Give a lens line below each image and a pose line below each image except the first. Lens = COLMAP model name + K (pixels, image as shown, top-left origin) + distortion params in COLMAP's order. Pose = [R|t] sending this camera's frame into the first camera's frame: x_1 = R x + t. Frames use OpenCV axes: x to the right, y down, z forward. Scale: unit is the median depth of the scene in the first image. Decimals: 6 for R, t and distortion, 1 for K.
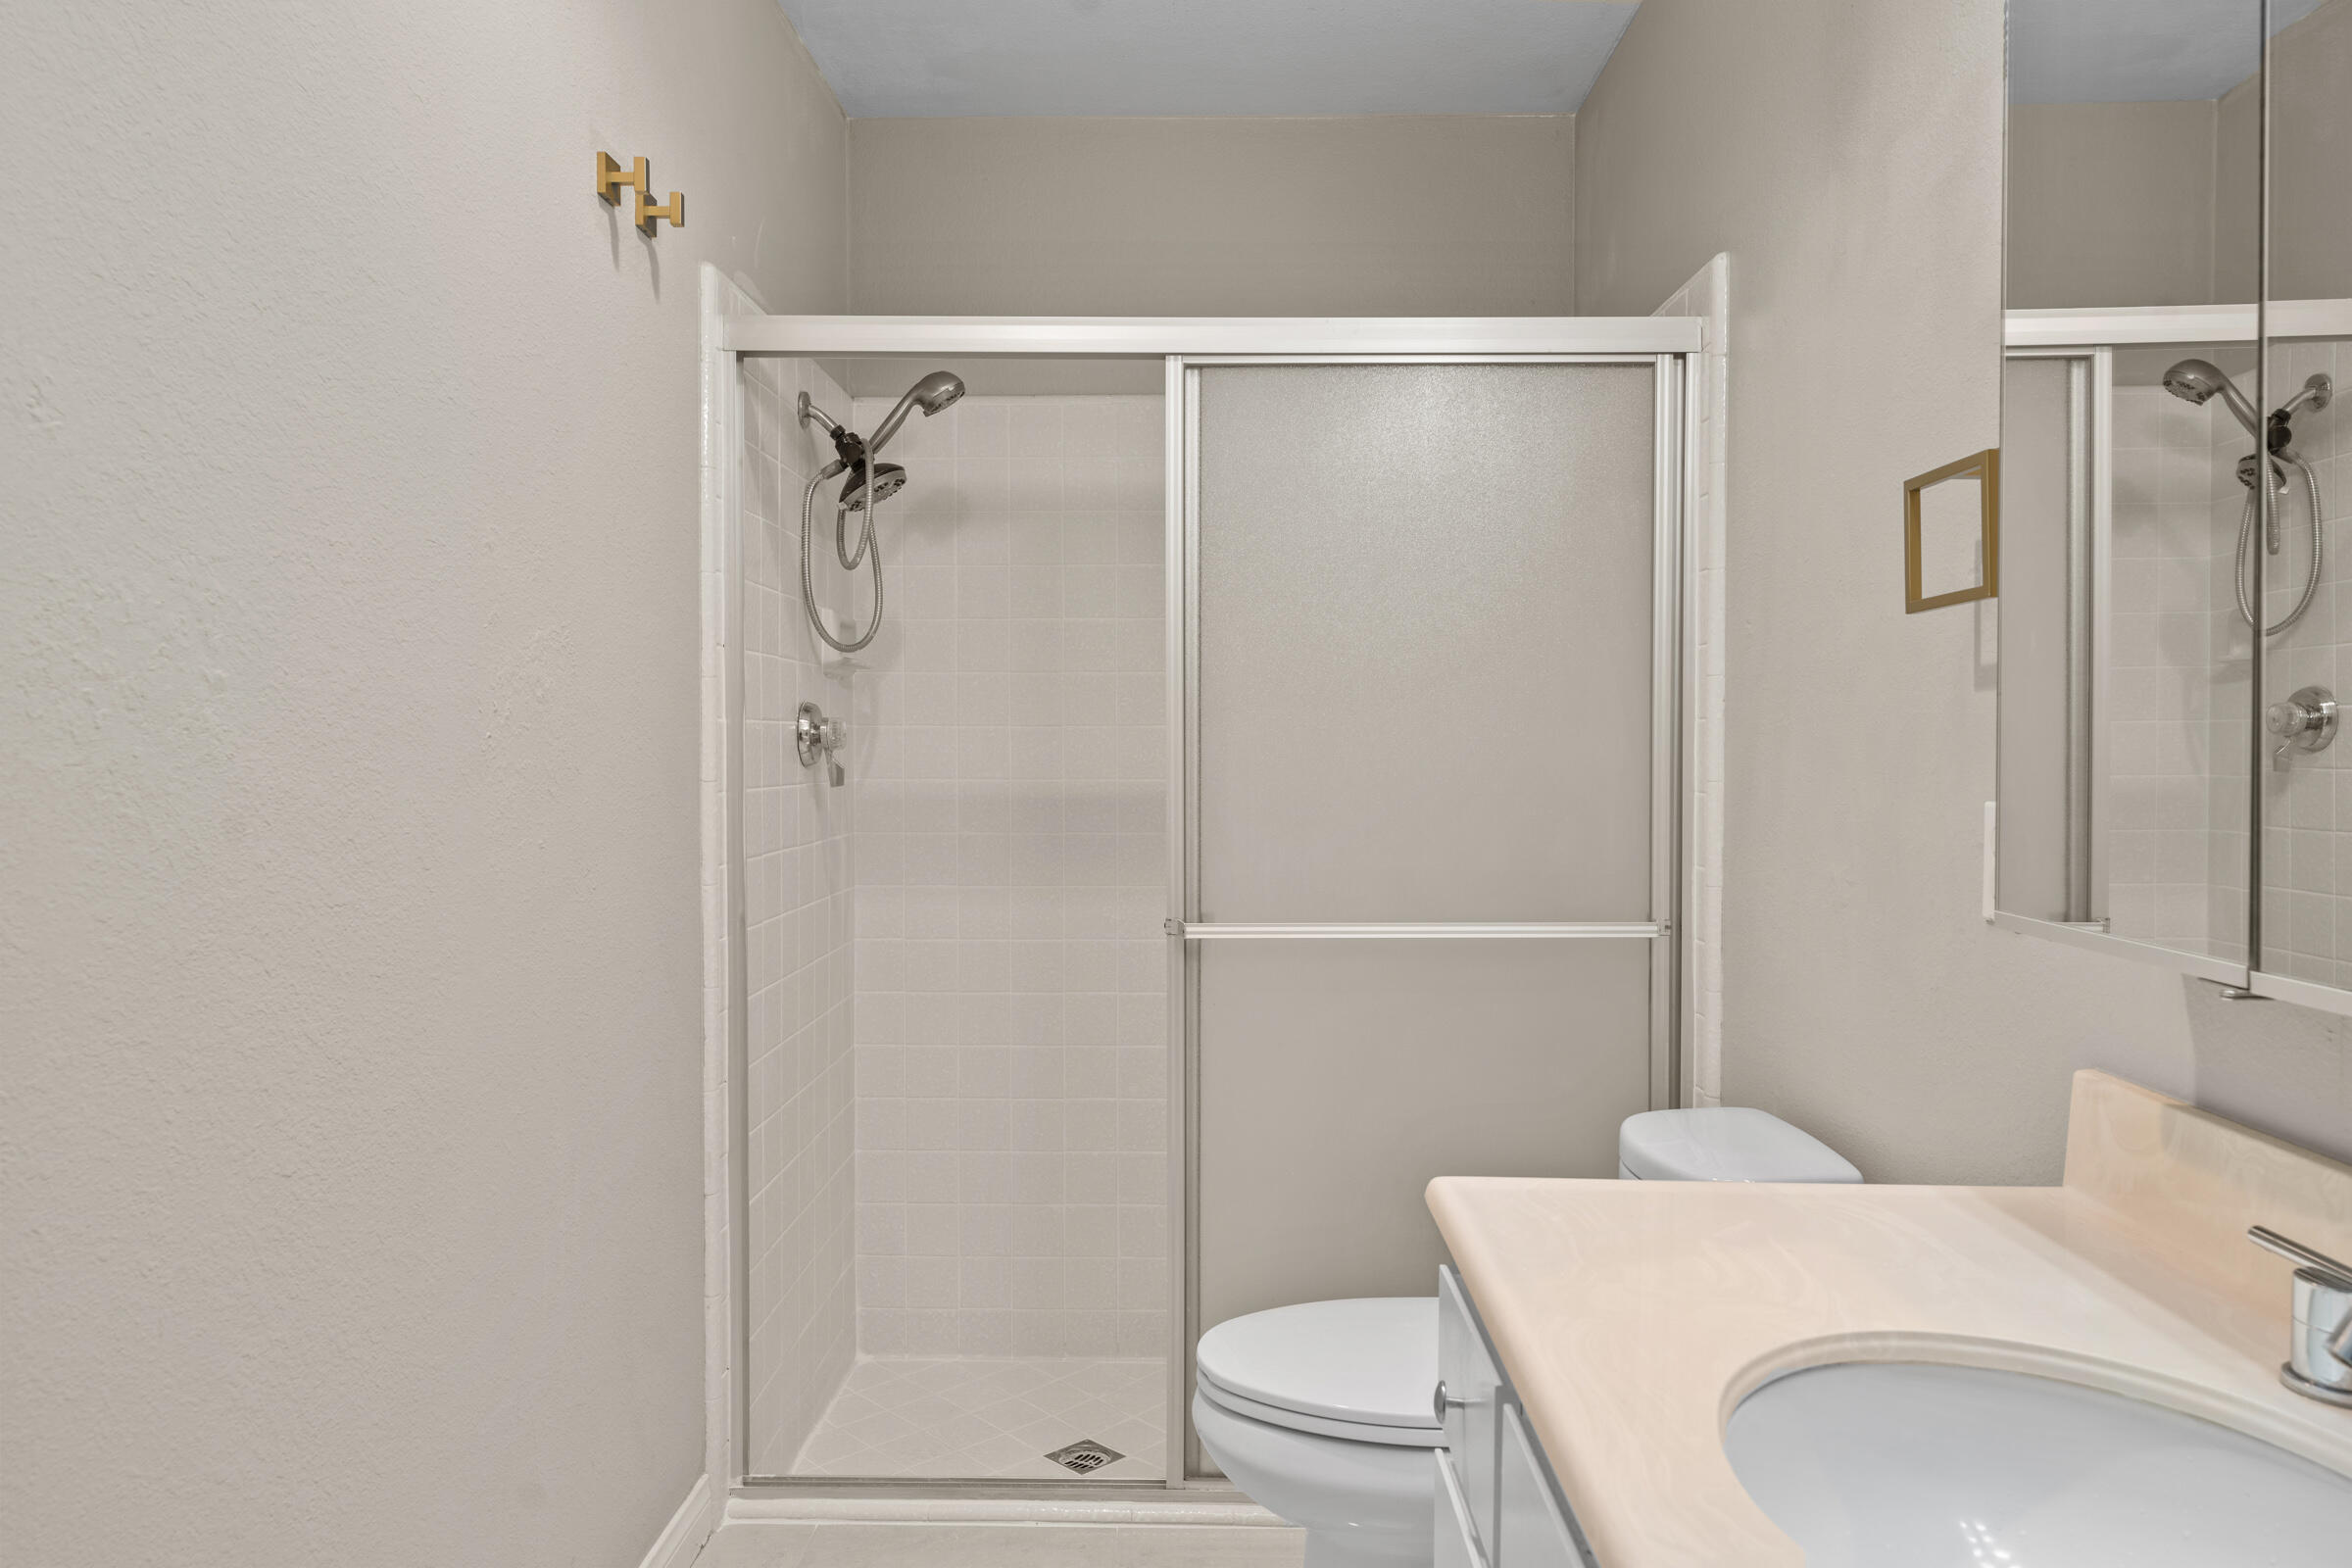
lens RADIAL K [[1548.5, 0, 1178.7], [0, 1548.5, 779.4], [0, 0, 1]] dist [0.002723, -0.002279]
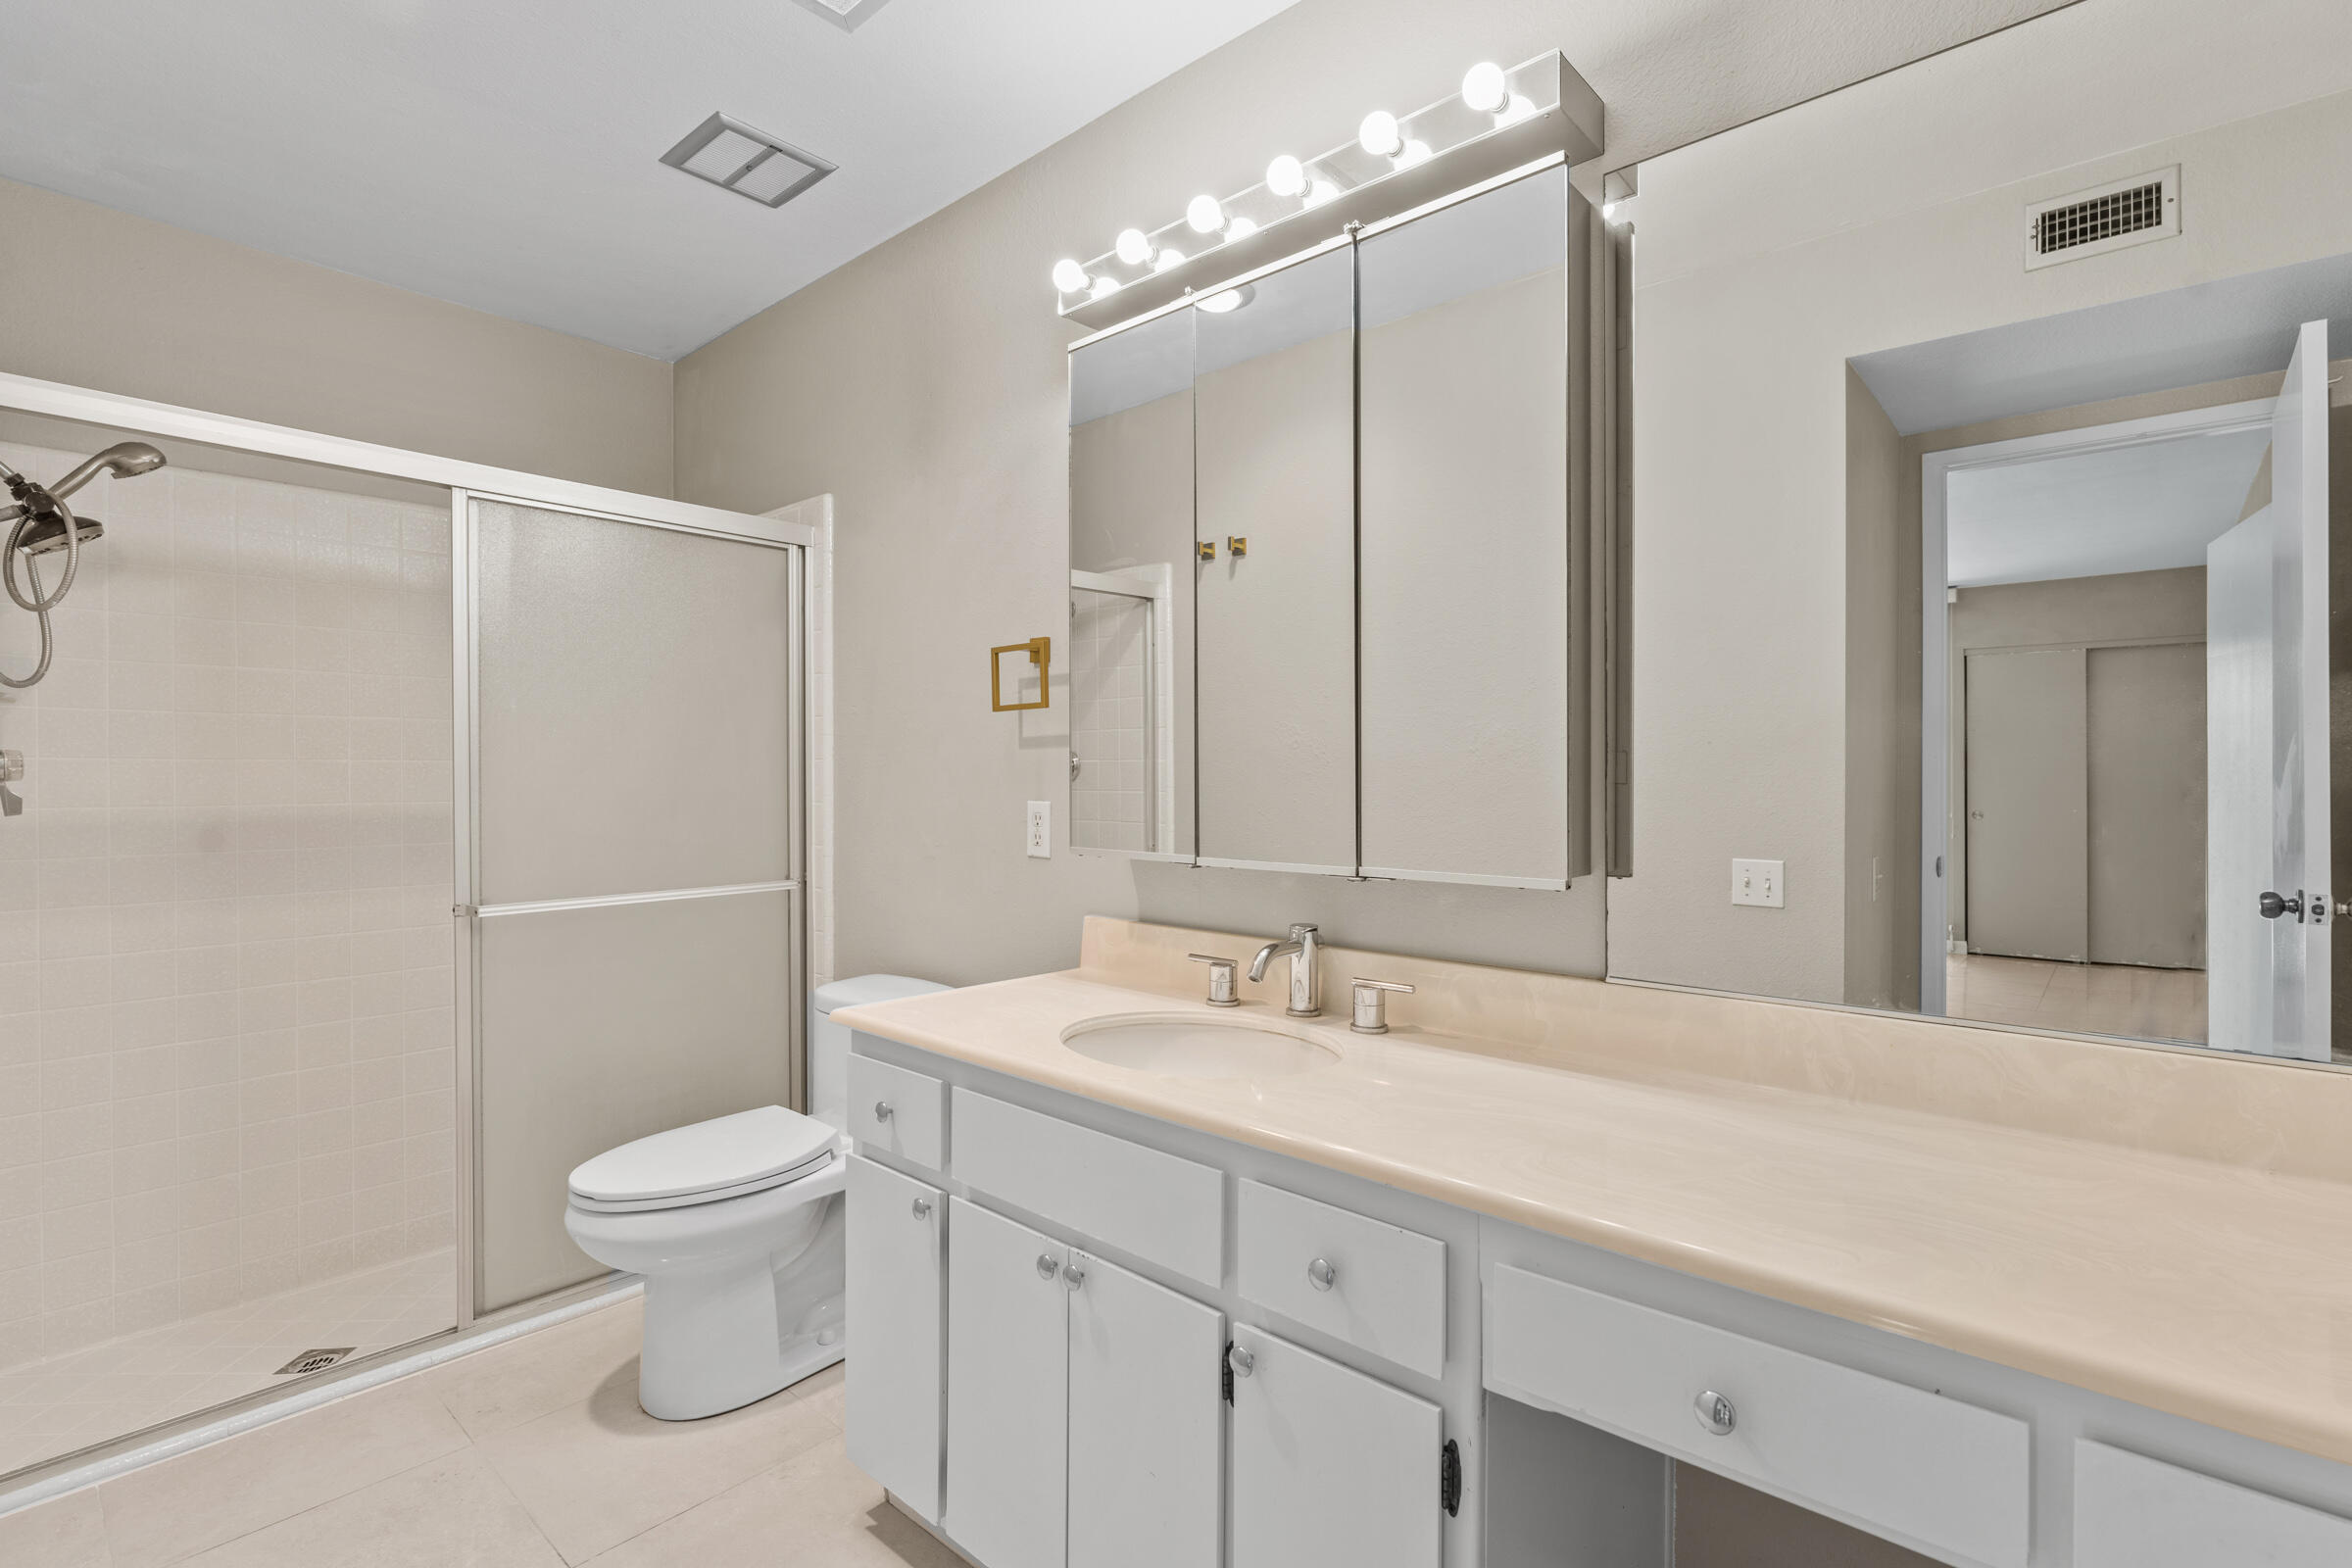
lens RADIAL K [[1096.5, 0, 1177.2], [0, 1096.5, 778.0], [0, 0, 1]] dist [-0.001377, -0.000701]
pose [[0.650937, -0.003273, 0.759125, -0.322479], [0.017715, 0.999784, -0.010880, 0.001726], [-0.758925, 0.020530, 0.650854, -0.096043]]
